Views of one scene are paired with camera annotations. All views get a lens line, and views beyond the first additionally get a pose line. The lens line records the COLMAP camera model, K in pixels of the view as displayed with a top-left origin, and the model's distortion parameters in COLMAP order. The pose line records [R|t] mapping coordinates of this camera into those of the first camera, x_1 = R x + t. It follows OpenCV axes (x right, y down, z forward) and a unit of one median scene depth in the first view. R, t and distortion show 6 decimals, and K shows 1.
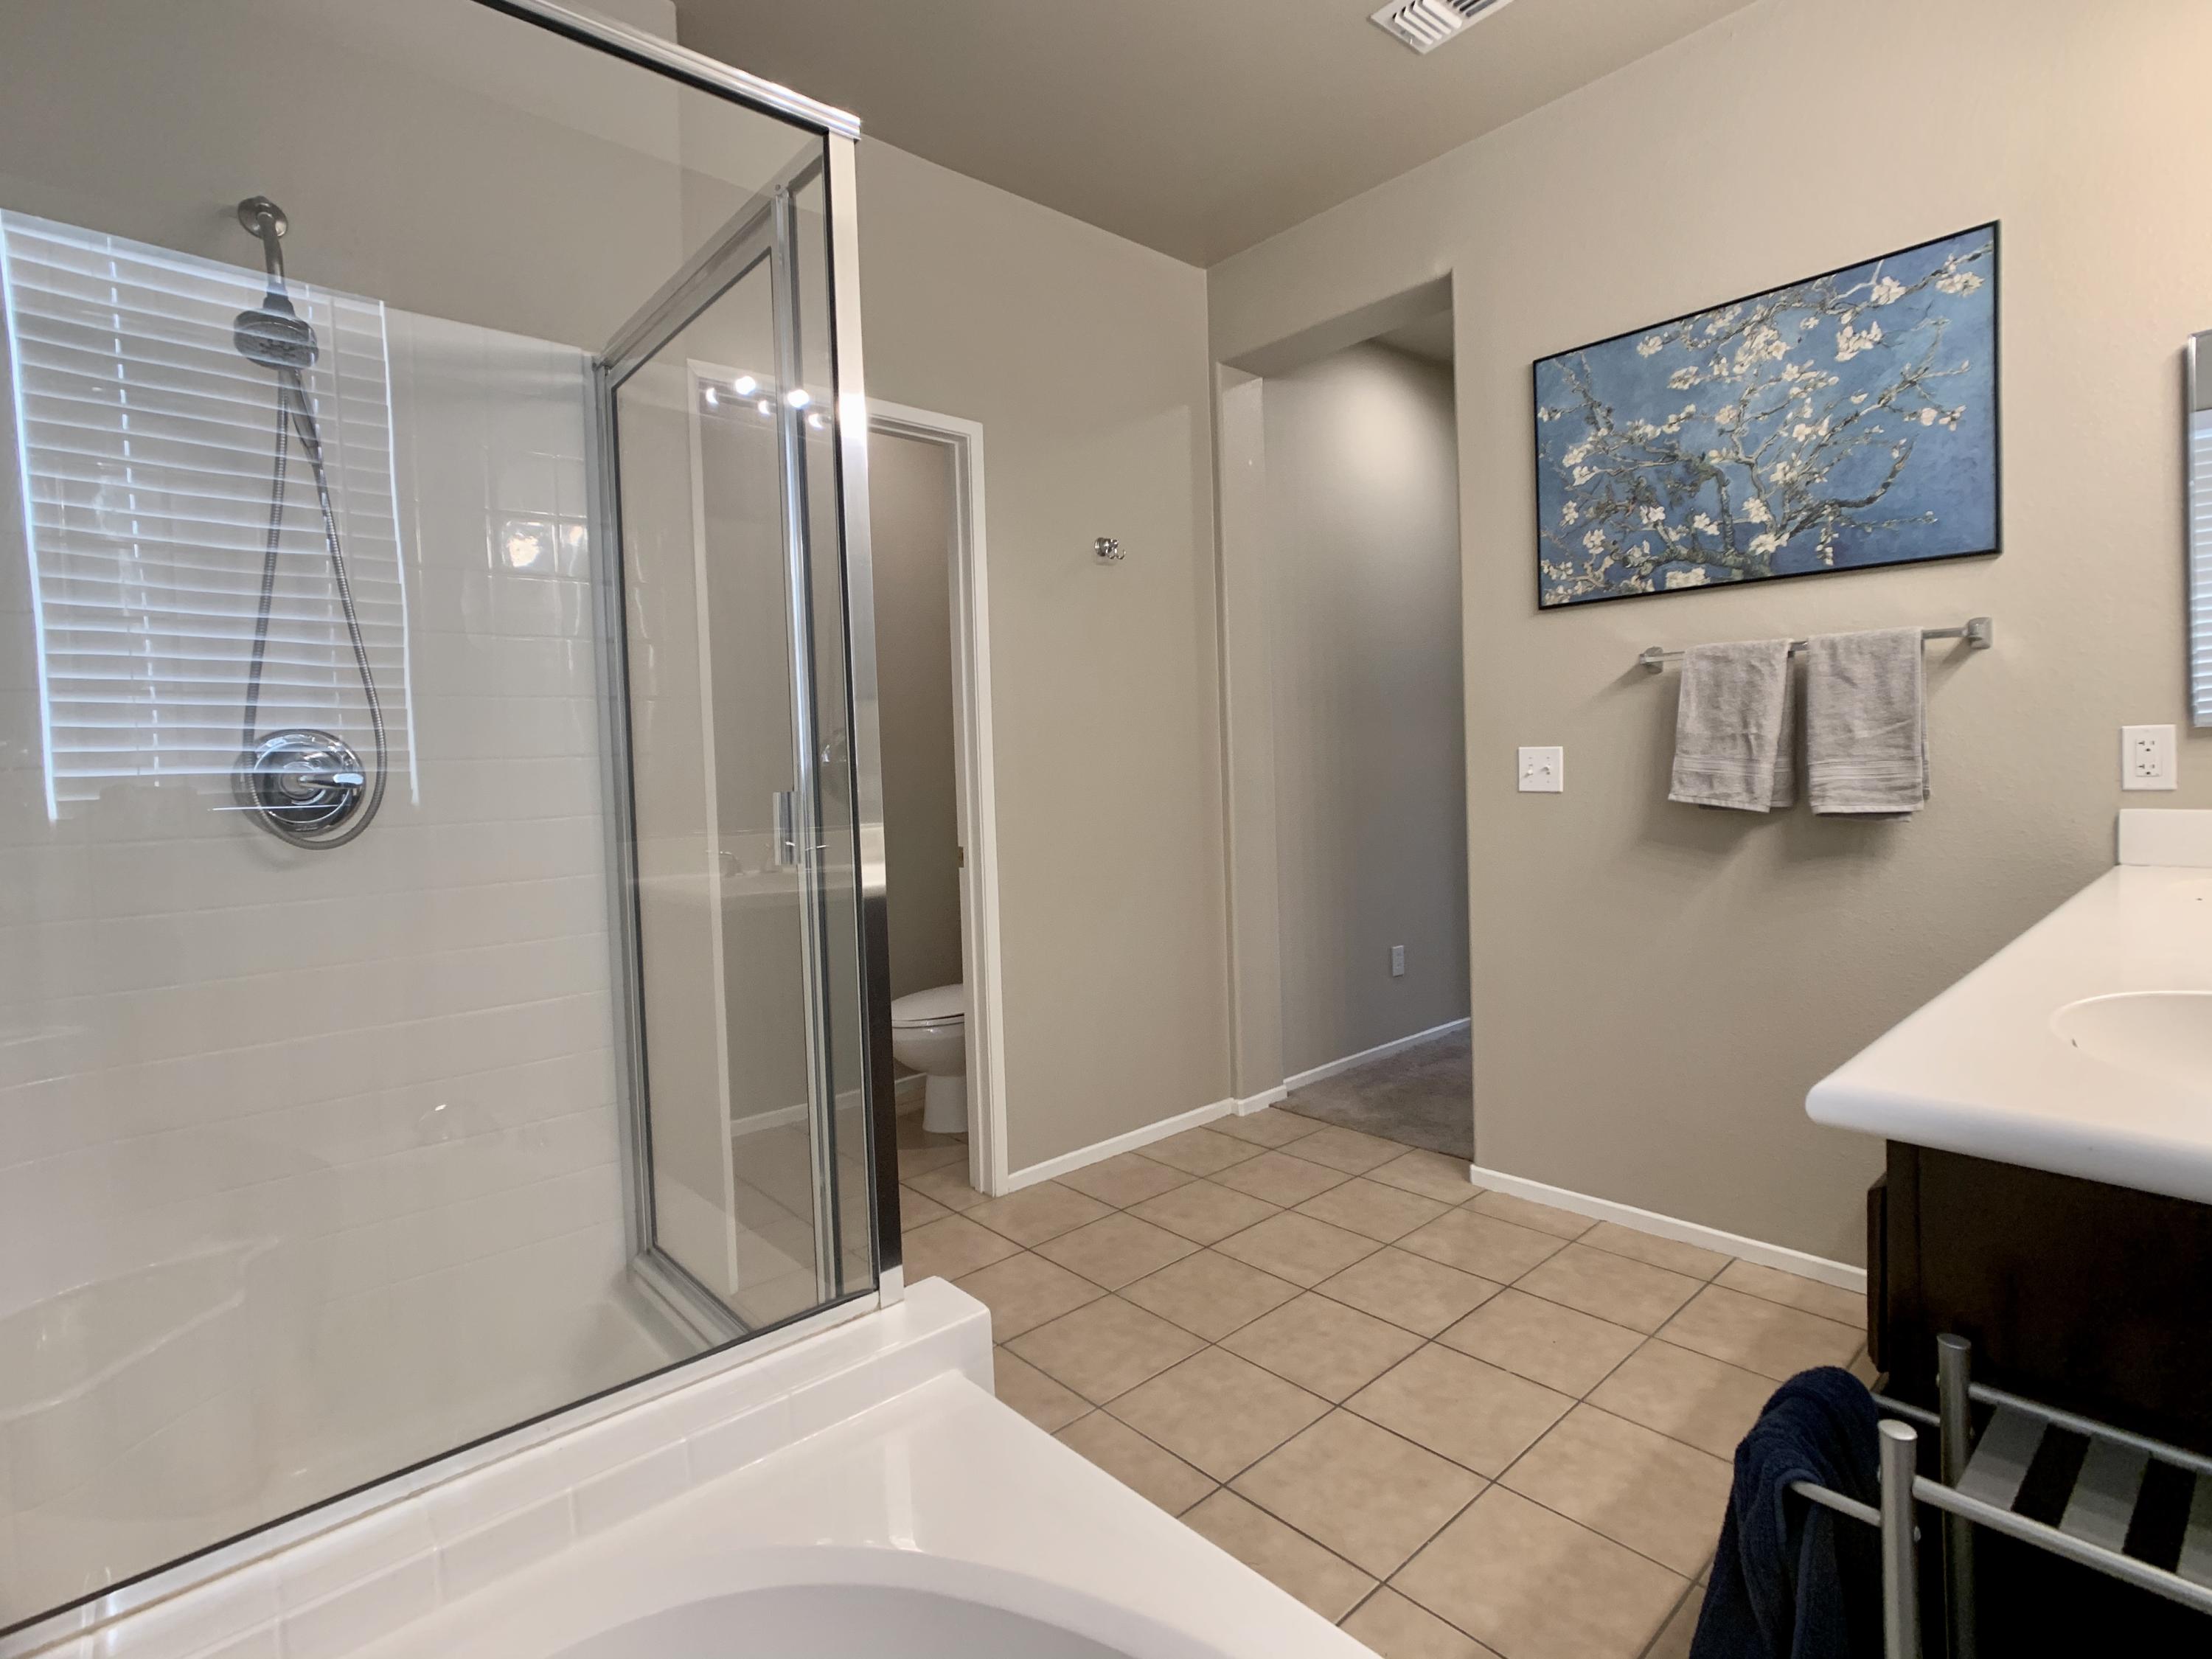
lens RADIAL K [[1093.4, 0, 1110.3], [0, 1093.4, 802.6], [0, 0, 1]] dist [-0.009437, 0.000510]
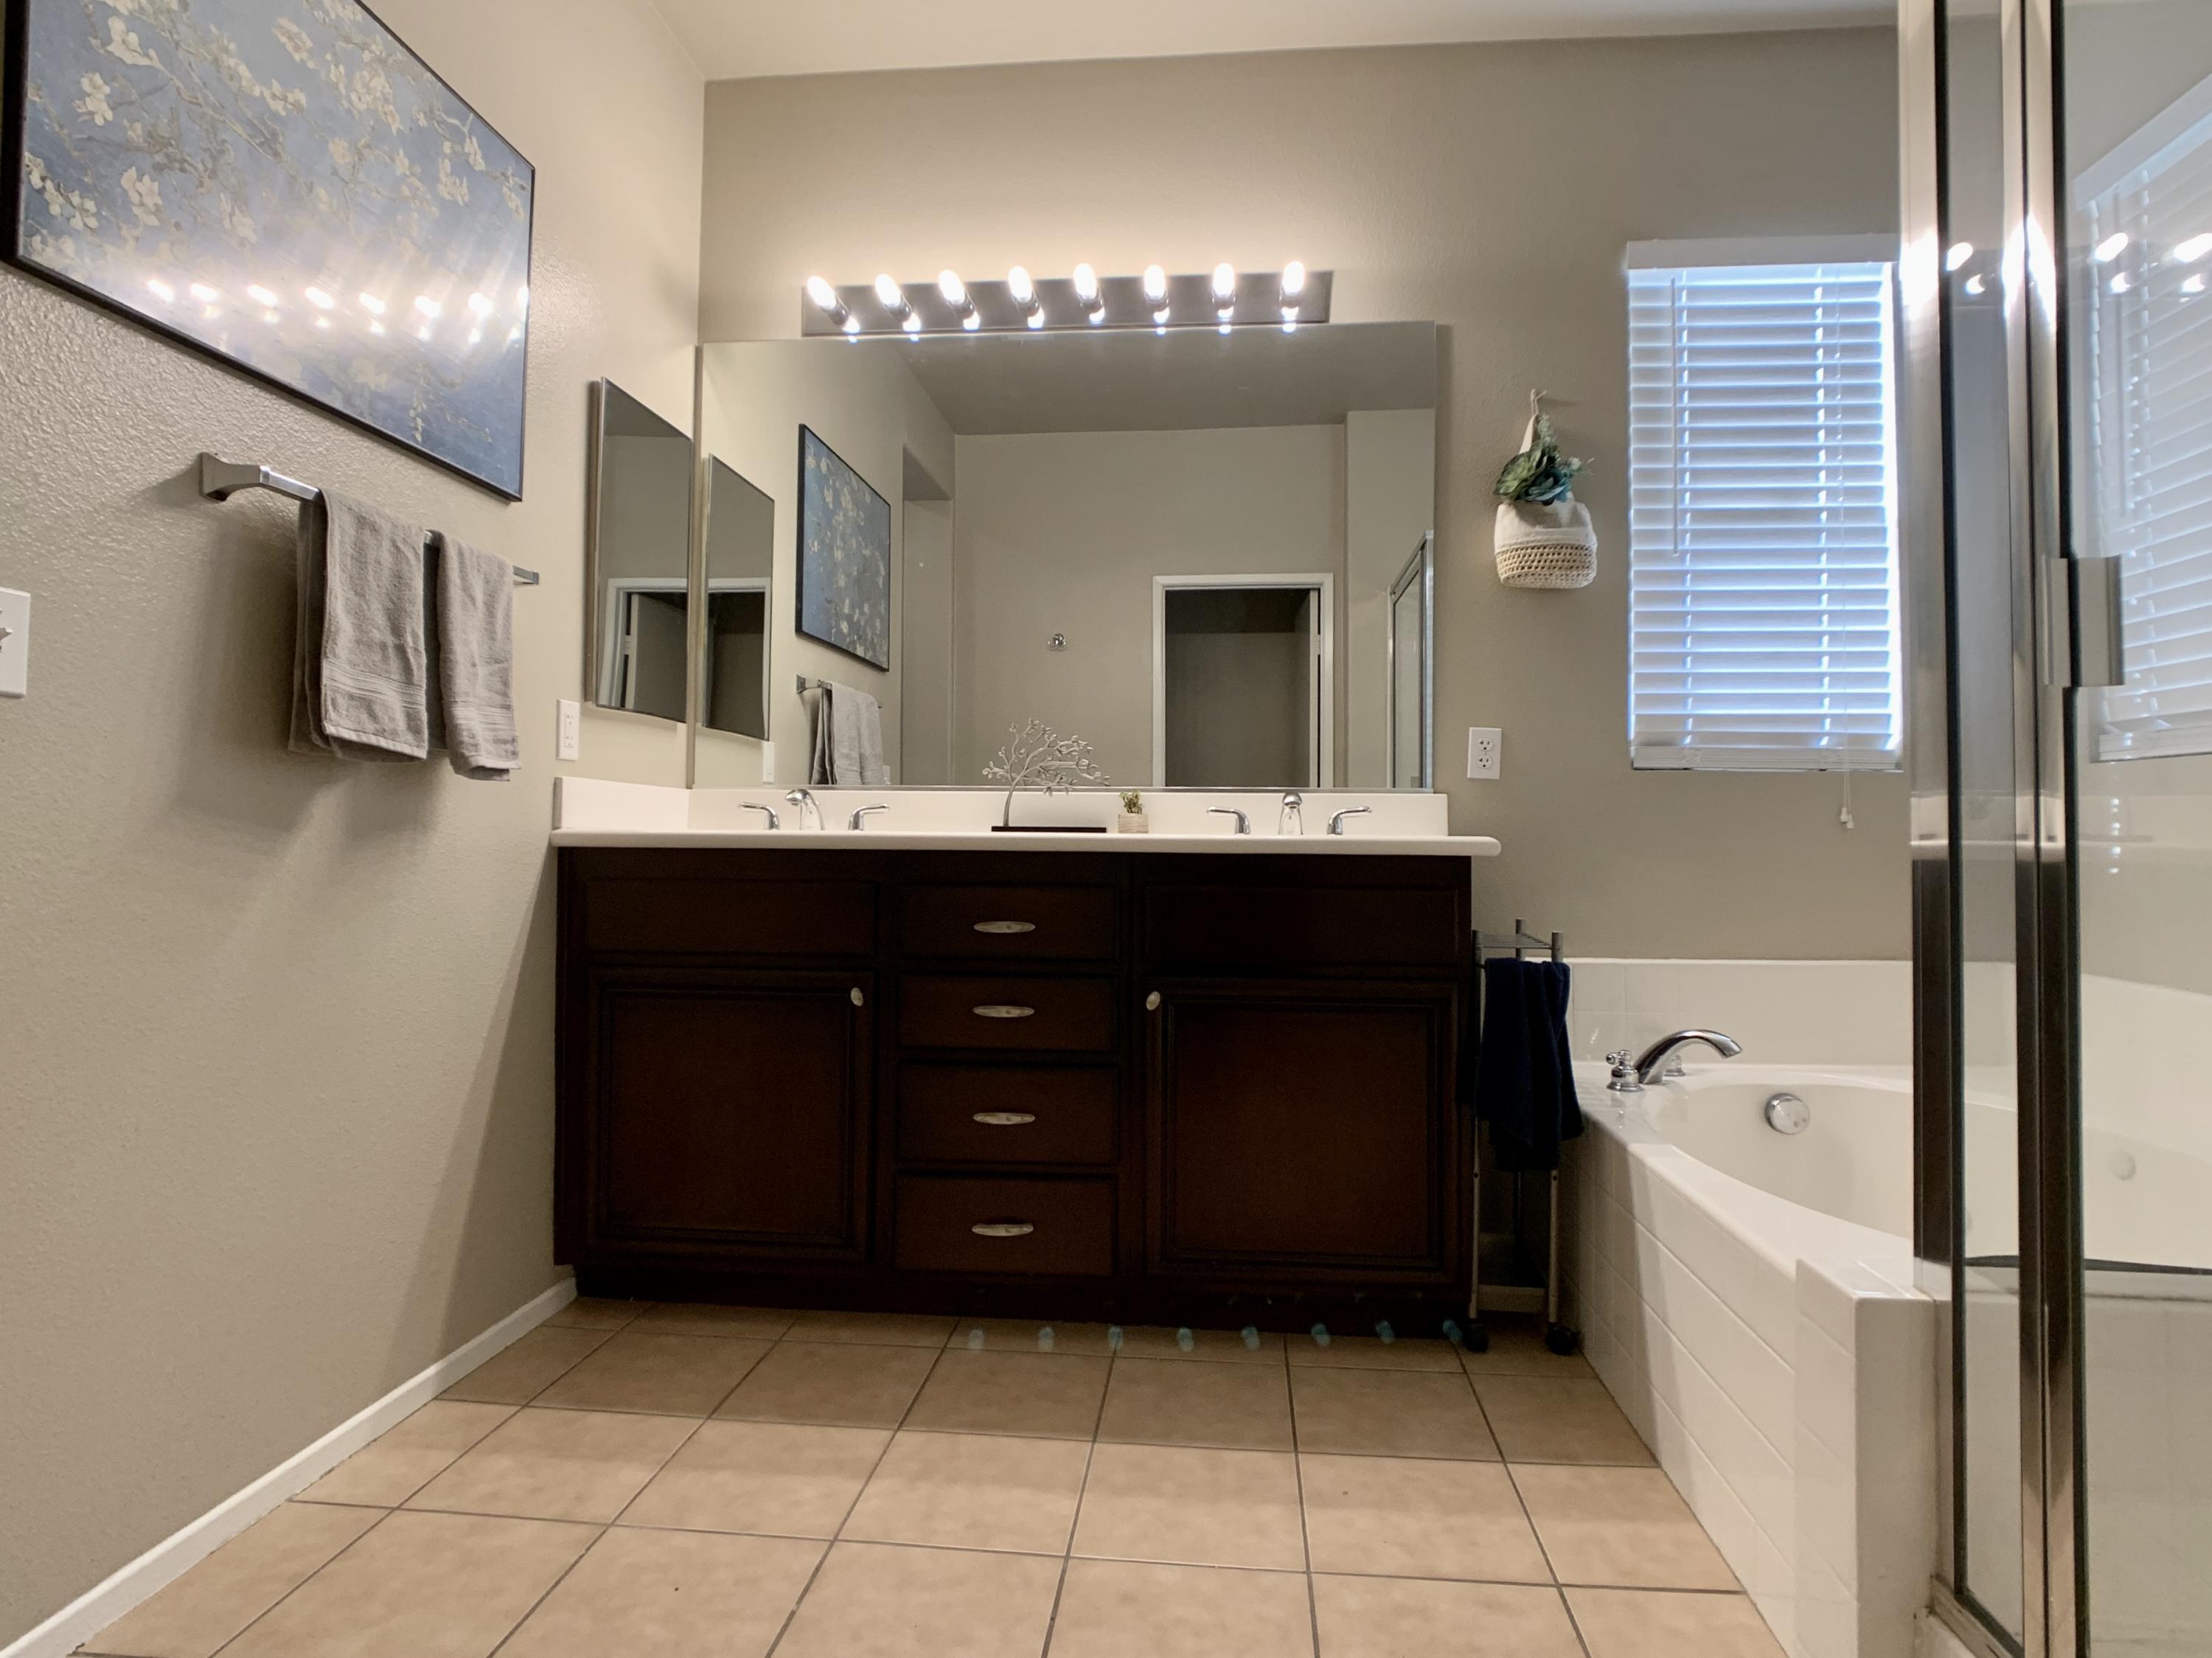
lens RADIAL K [[1216.4, 0, 1120.3], [0, 1216.4, 792.0], [0, 0, 1]] dist [-0.023914, 0.002265]
pose [[-0.688513, 0.051930, 0.723363, -0.254608], [0.037408, 0.998648, -0.036087, 0.069977], [-0.724259, 0.002213, -0.689525, 1.166522]]
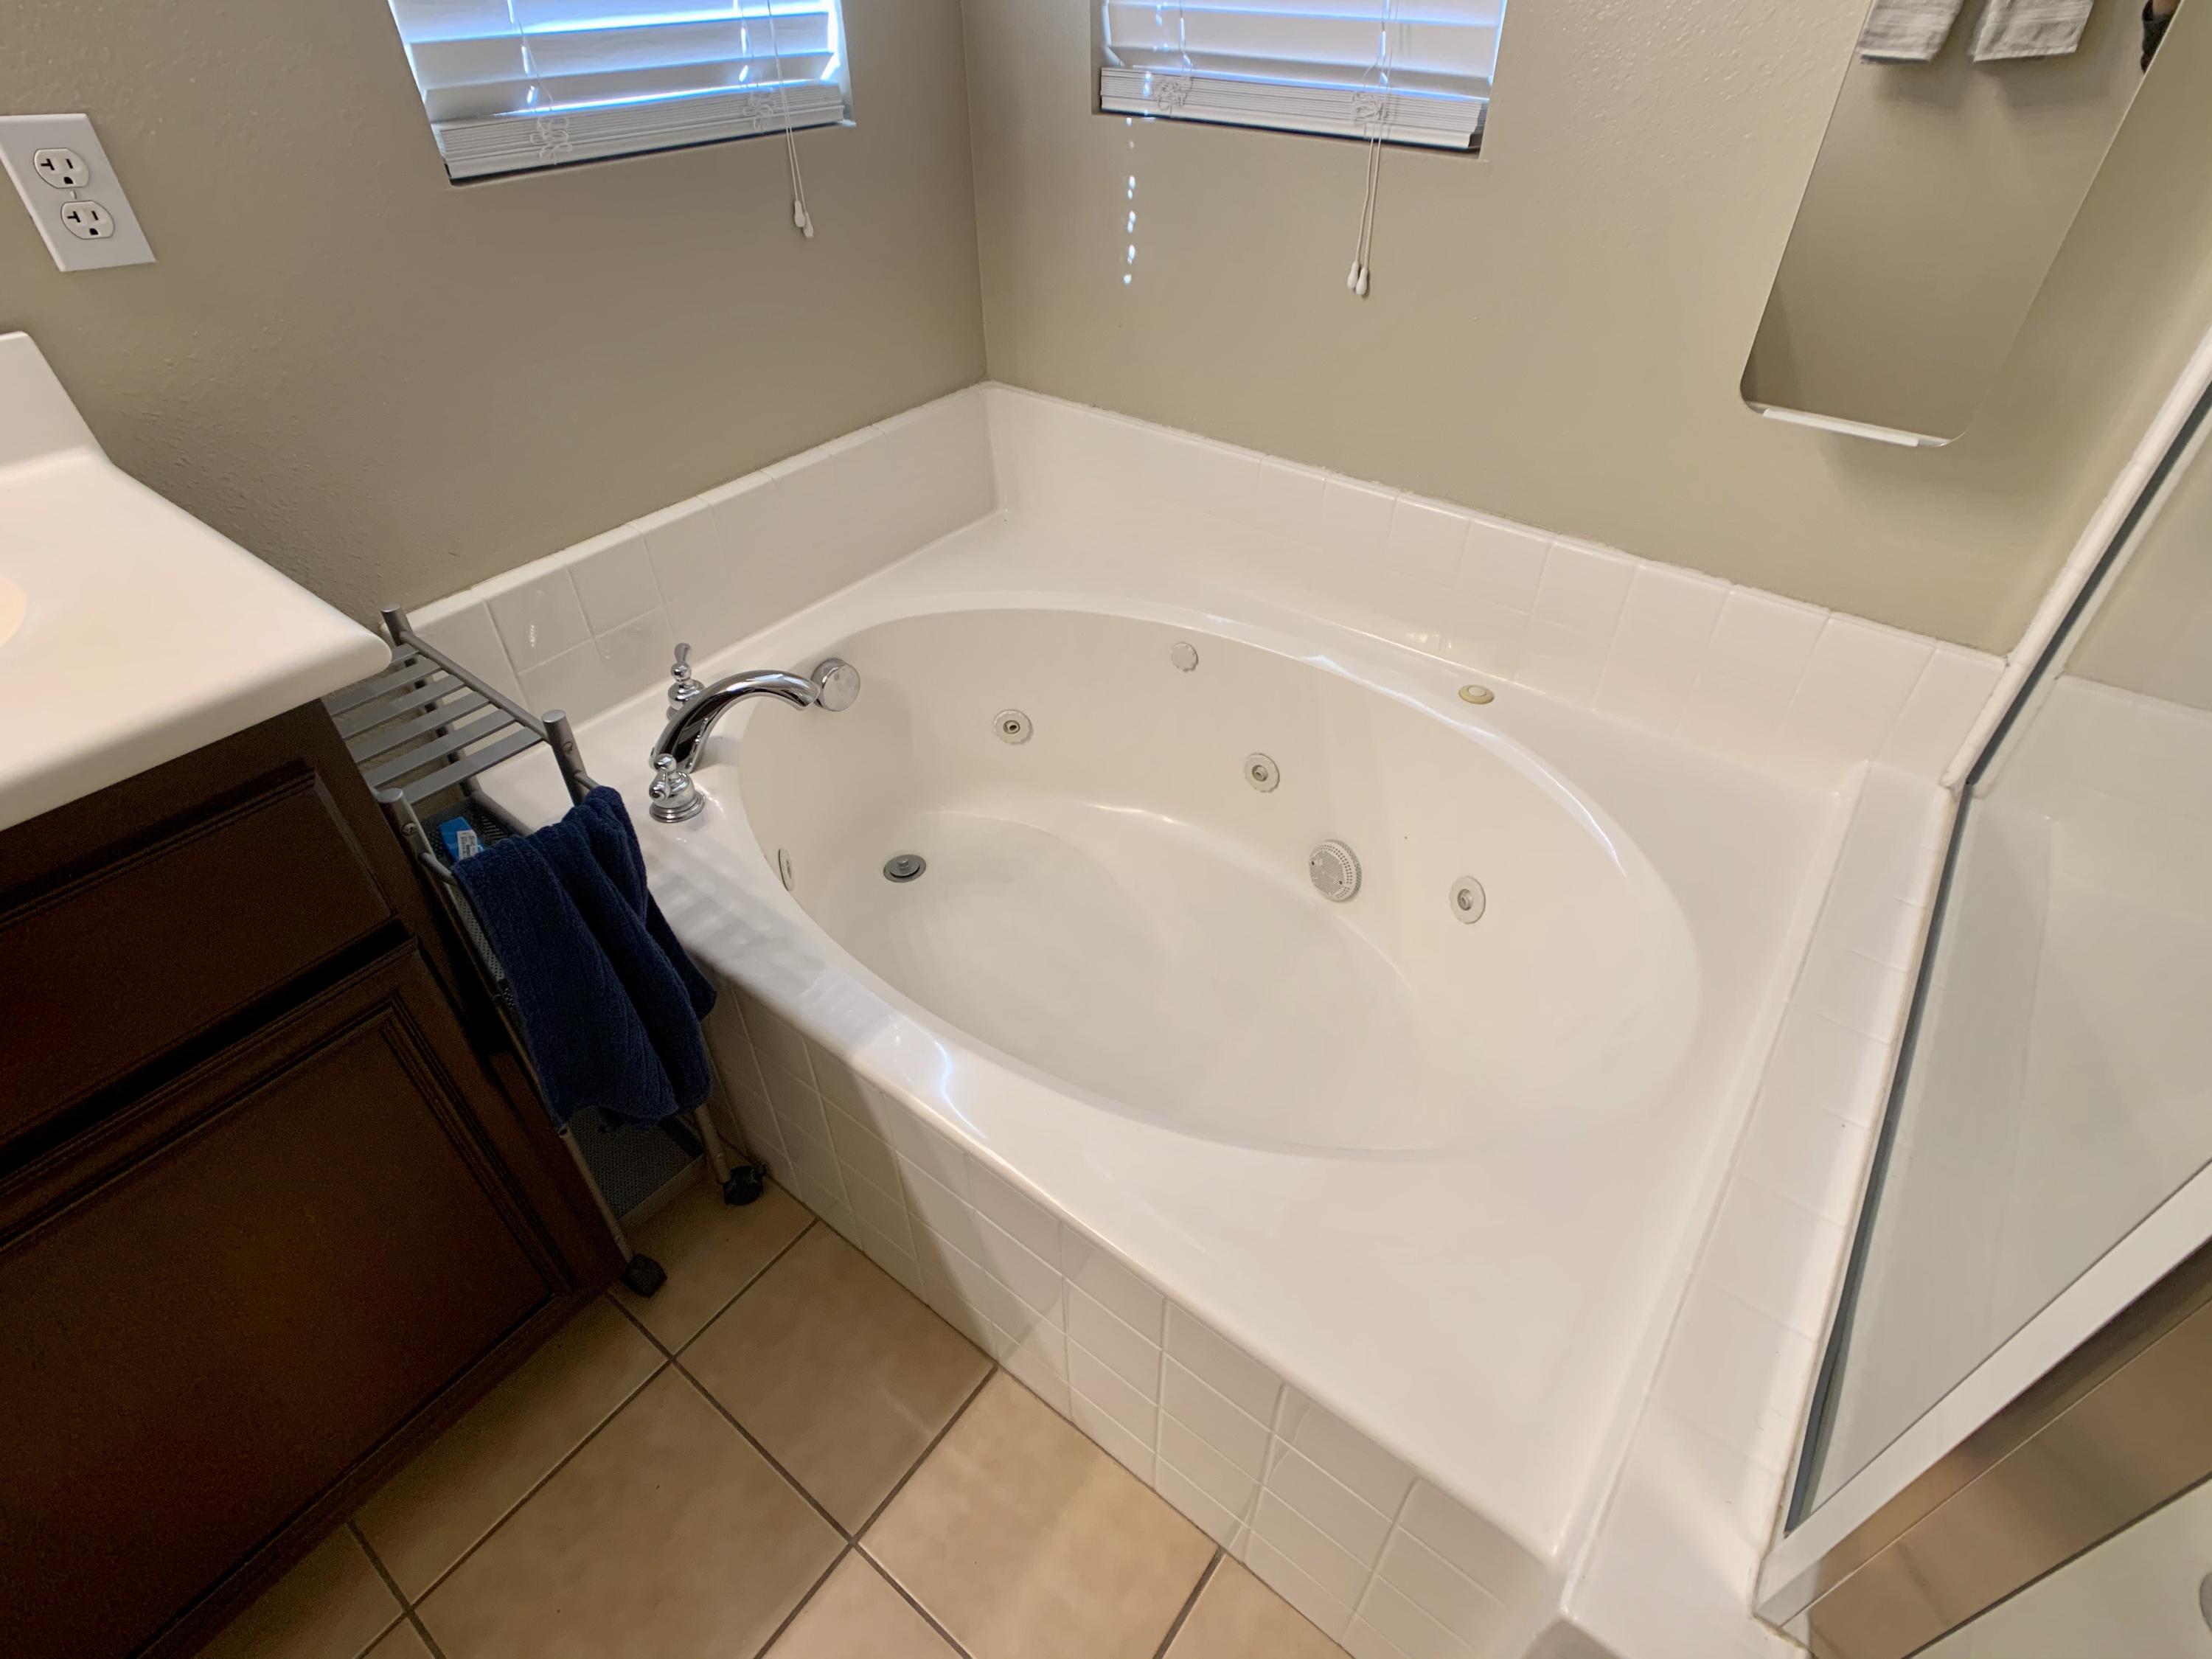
lens RADIAL K [[1093.4, 0, 1110.3], [0, 1093.4, 802.6], [0, 0, 1]] dist [-0.009437, 0.000510]
pose [[-0.978777, 0.154265, -0.134902, 0.051873], [0.027773, 0.752064, 0.658504, -0.079401], [0.203040, 0.640782, -0.740387, 0.640246]]
